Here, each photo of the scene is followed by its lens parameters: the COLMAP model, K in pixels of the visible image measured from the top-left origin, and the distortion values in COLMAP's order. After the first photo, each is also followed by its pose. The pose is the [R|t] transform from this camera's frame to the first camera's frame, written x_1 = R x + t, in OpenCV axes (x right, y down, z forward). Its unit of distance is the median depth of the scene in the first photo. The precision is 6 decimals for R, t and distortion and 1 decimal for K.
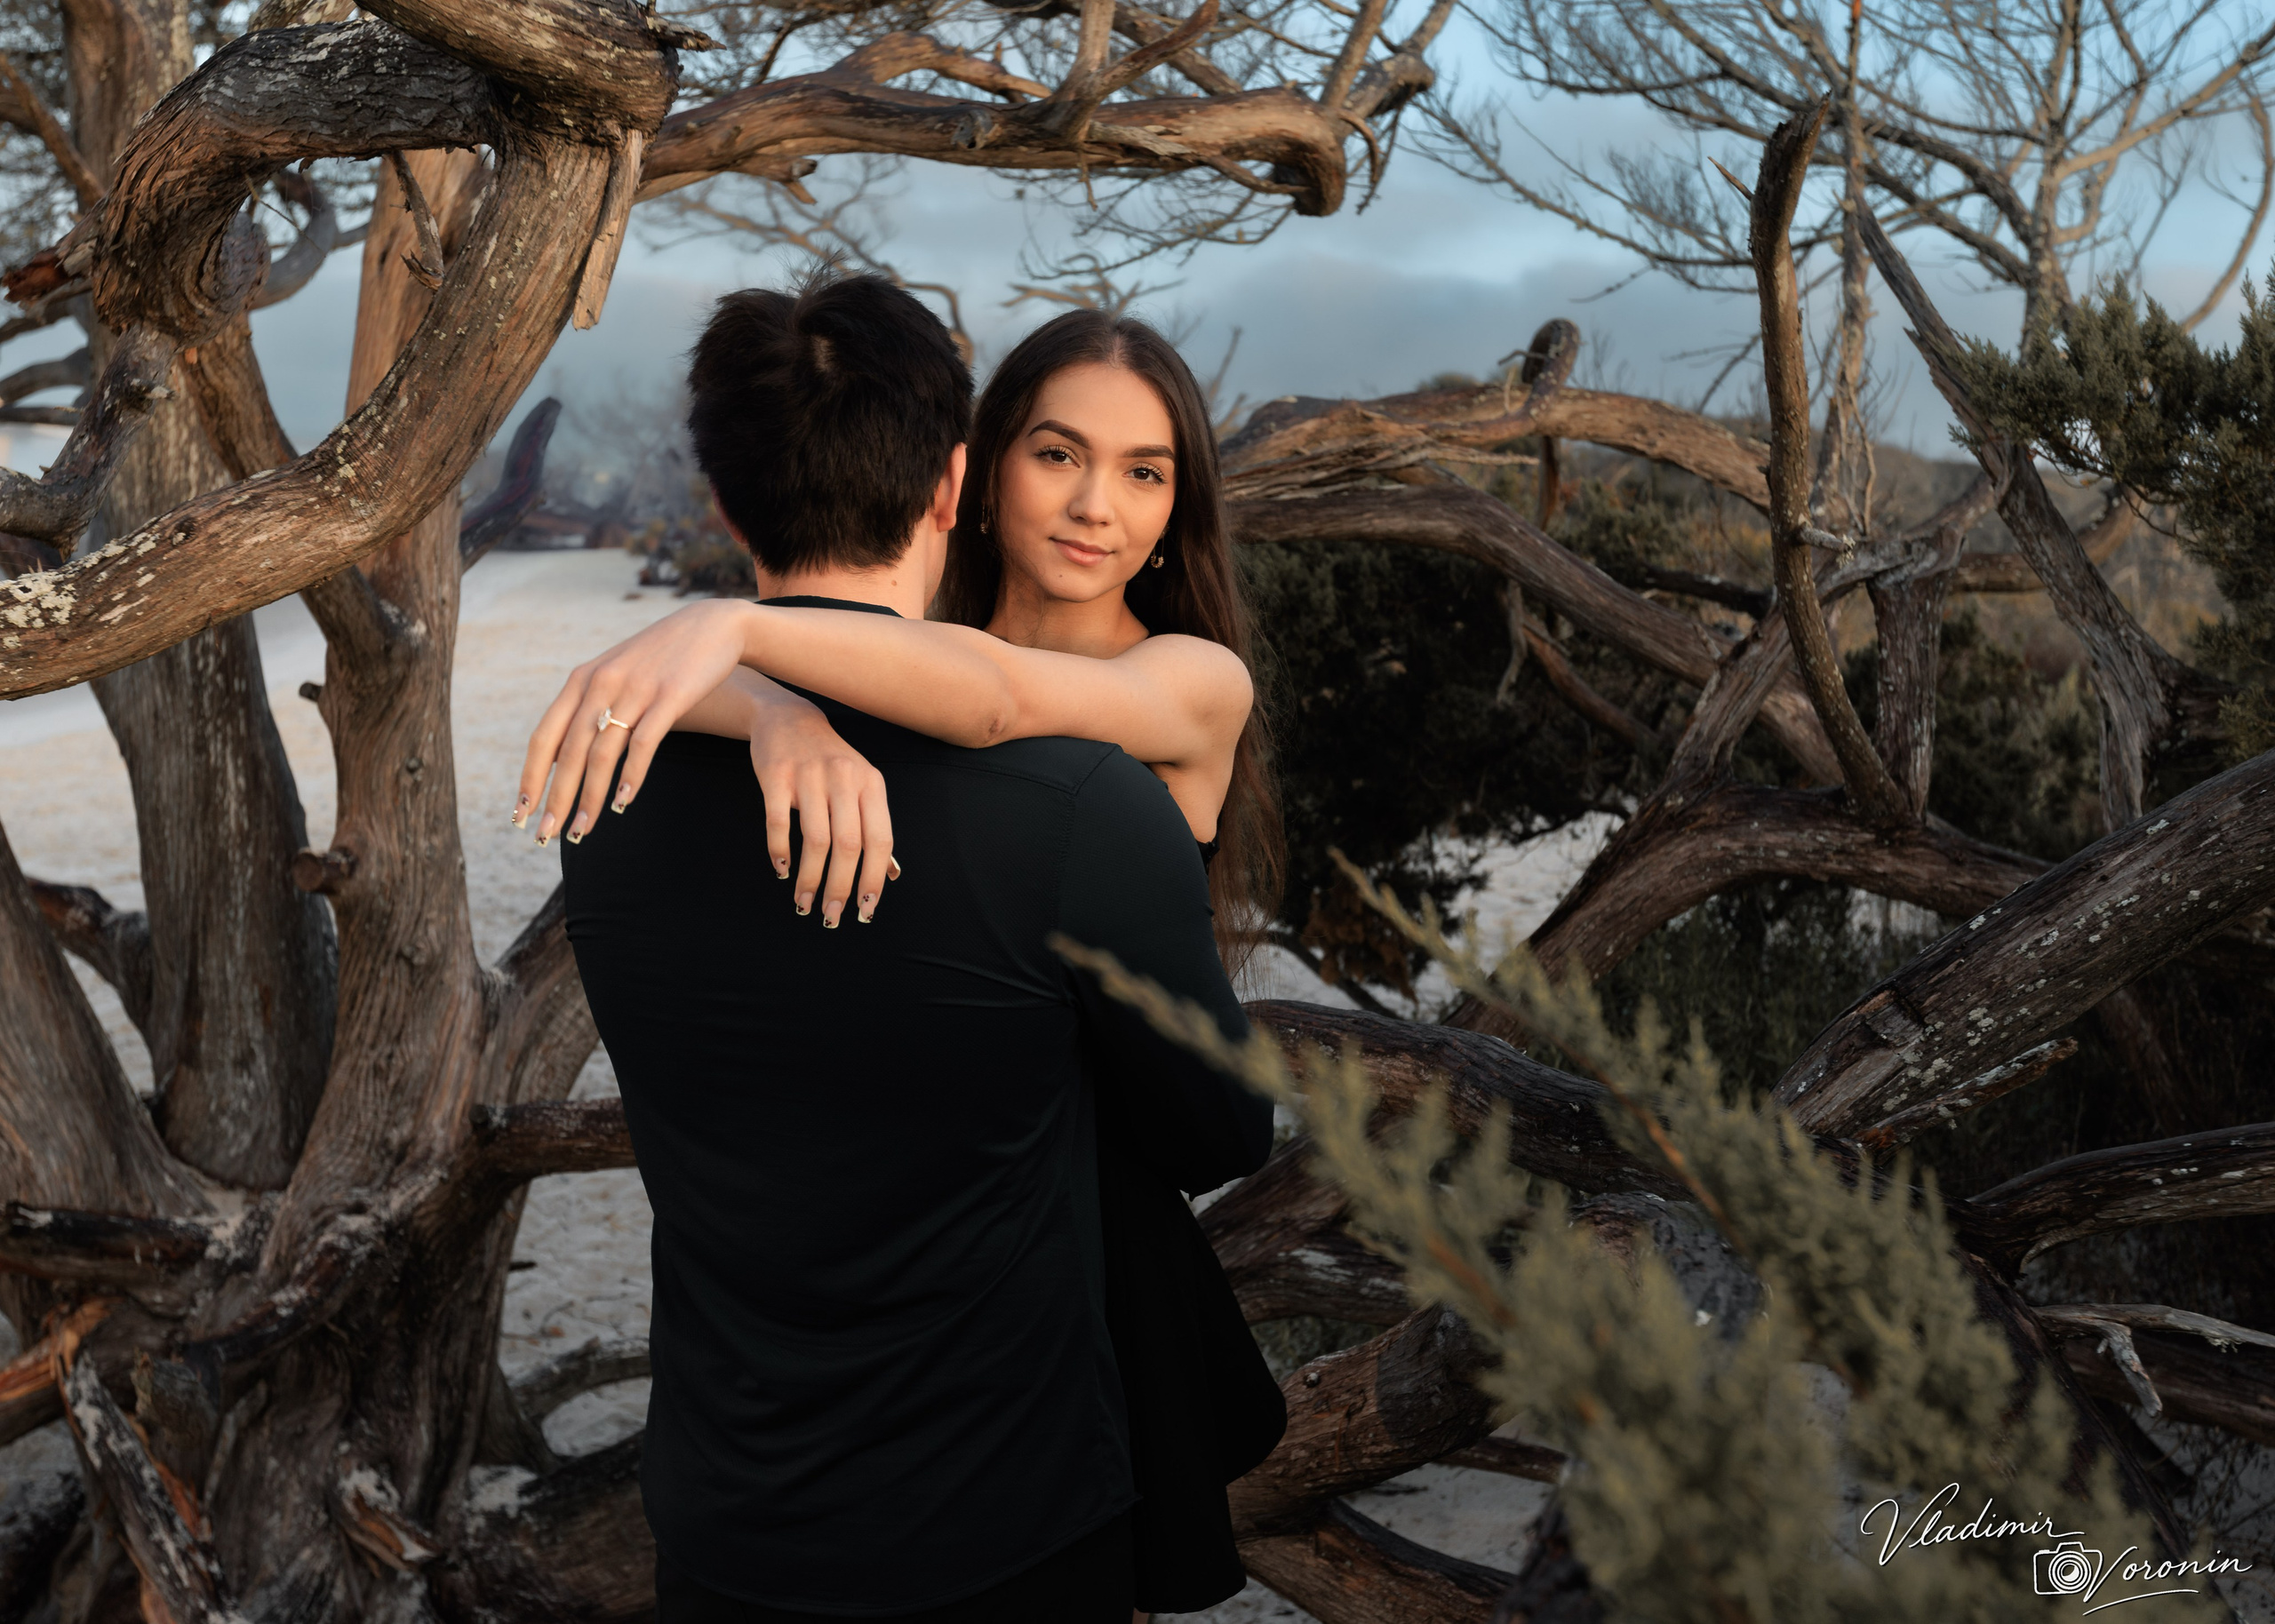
lens RADIAL K [[2551.8, 0, 1034.6], [0, 2551.8, 761.6], [0, 0, 1]] dist [-0.006526, 0.002623]
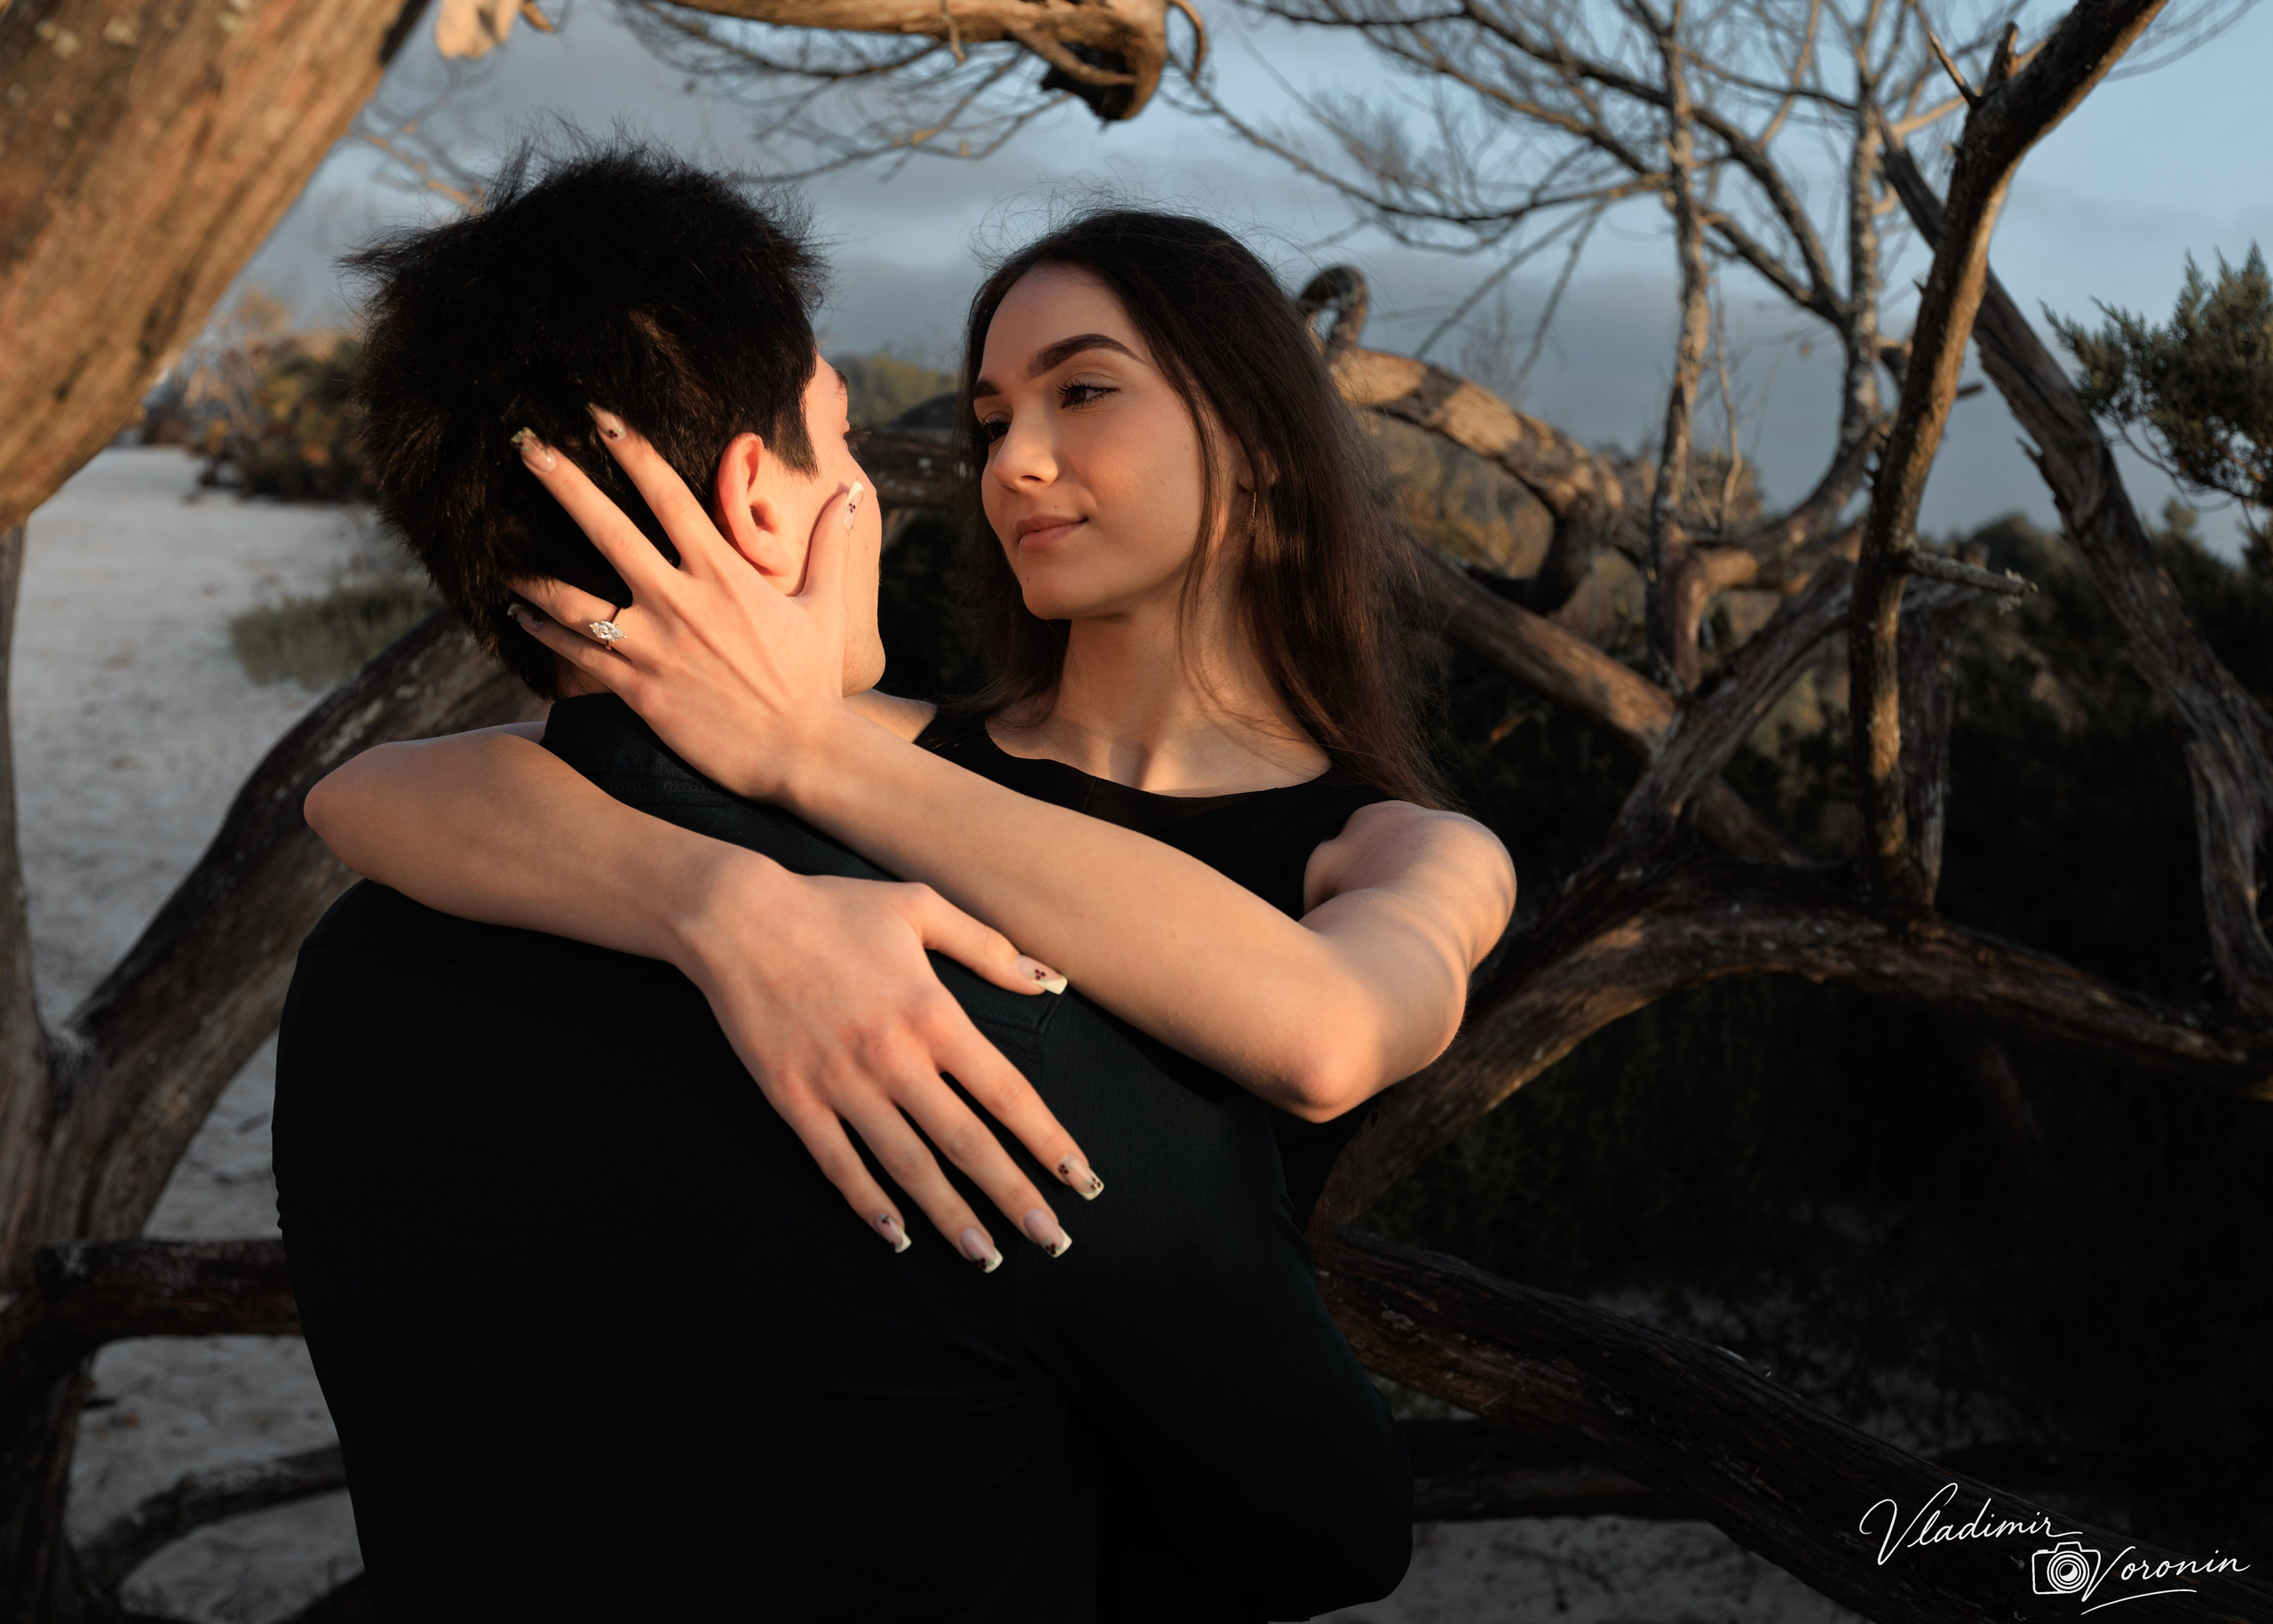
lens RADIAL K [[2409.6, 0, 1050.4], [0, 2409.6, 803.3], [0, 0, 1]] dist [-0.007119, 0.014397]
pose [[0.981758, 0.022788, 0.188763, -0.072400], [-0.032392, 0.998324, 0.047952, -0.037046], [-0.187354, -0.053192, 0.980851, 0.292169]]
